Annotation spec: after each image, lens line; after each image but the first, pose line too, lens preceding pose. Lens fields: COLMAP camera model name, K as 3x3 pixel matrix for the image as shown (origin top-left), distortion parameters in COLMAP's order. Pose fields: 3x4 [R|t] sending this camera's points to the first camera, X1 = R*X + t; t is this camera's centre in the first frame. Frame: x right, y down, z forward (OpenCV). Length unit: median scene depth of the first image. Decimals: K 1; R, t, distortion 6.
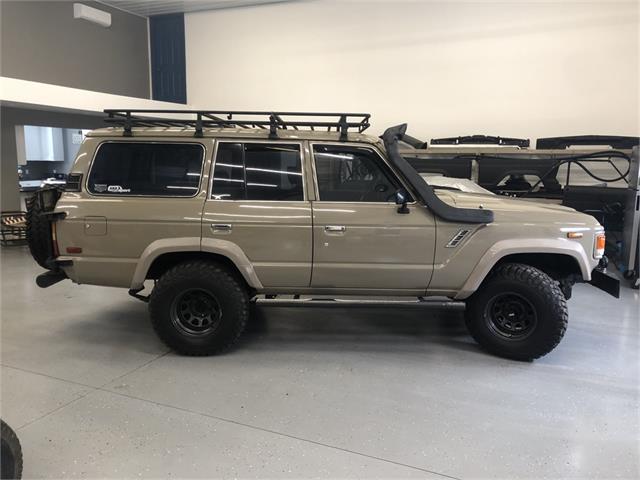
lens RADIAL K [[530.9, 0, 320.0], [0, 530.9, 240.0], [0, 0, 1]] dist [0.023083, -0.001706]
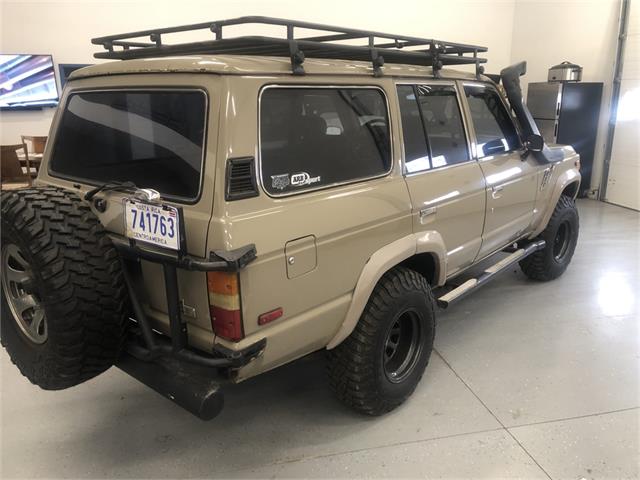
lens RADIAL K [[530.9, 0, 320.0], [0, 530.9, 240.0], [0, 0, 1]] dist [0.023083, -0.001706]
pose [[0.648542, -0.220870, 0.728429, -0.746473], [0.116089, 0.974481, 0.192119, -0.132605], [-0.752274, -0.040035, 0.657633, 0.624595]]
